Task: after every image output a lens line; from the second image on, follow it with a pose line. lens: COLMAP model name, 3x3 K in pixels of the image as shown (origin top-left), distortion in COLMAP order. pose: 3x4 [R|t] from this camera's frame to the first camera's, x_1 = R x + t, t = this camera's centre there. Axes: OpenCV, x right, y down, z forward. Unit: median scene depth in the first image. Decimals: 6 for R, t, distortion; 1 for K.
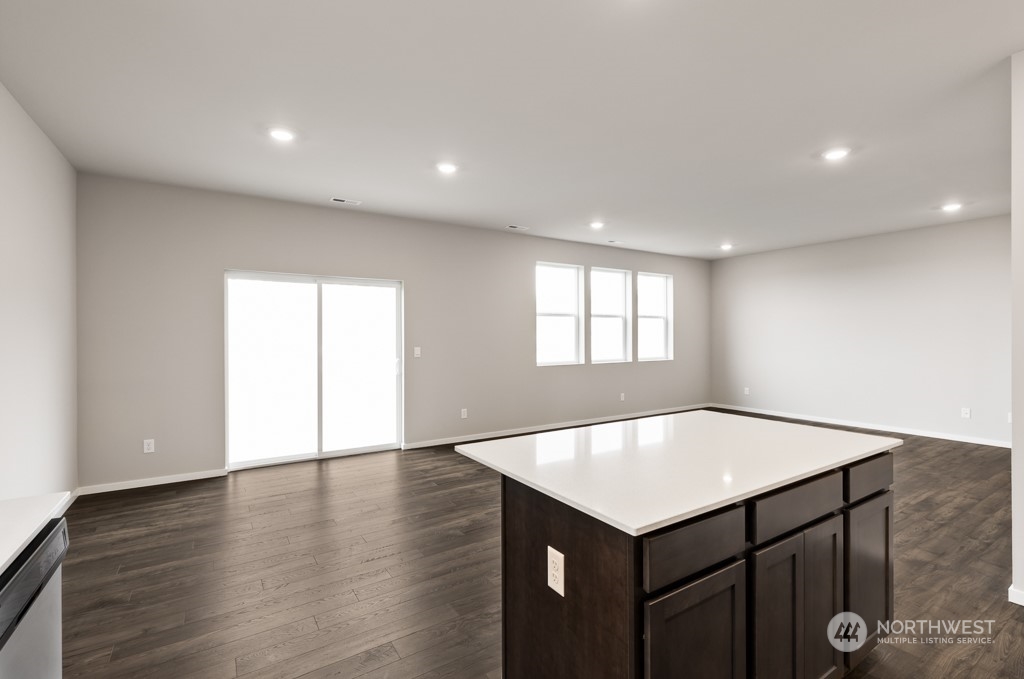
lens RADIAL K [[463.1, 0, 518.8], [0, 463.1, 338.9], [0, 0, 1]] dist [0.000306, 0.000270]
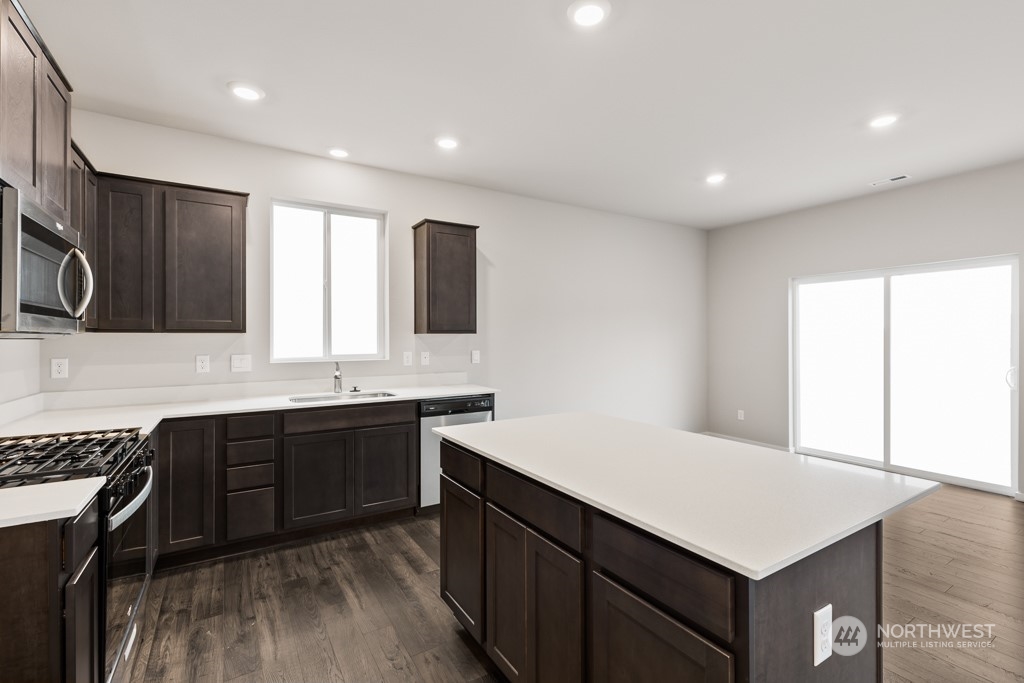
lens RADIAL K [[459.0, 0, 513.3], [0, 459.0, 338.4], [0, 0, 1]] dist [0.000210, -0.000424]
pose [[-0.020994, 0.001567, -0.999778, 0.480081], [-0.003589, 0.999992, 0.001642, 0.002440], [0.999773, 0.003623, -0.020989, 0.290394]]
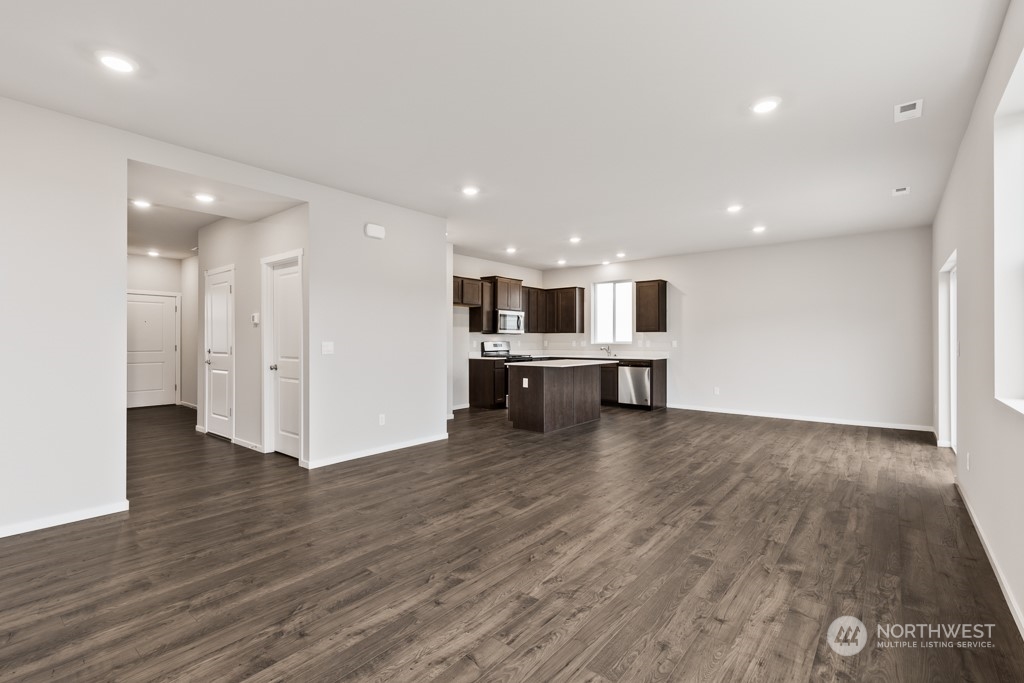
lens RADIAL K [[459.0, 0, 513.3], [0, 459.0, 338.4], [0, 0, 1]] dist [0.000210, -0.000424]
pose [[-0.954145, 0.003610, -0.299323, 0.671277], [0.002237, 0.999985, 0.004929, 0.009059], [0.299337, 0.004033, -0.954139, 1.593396]]
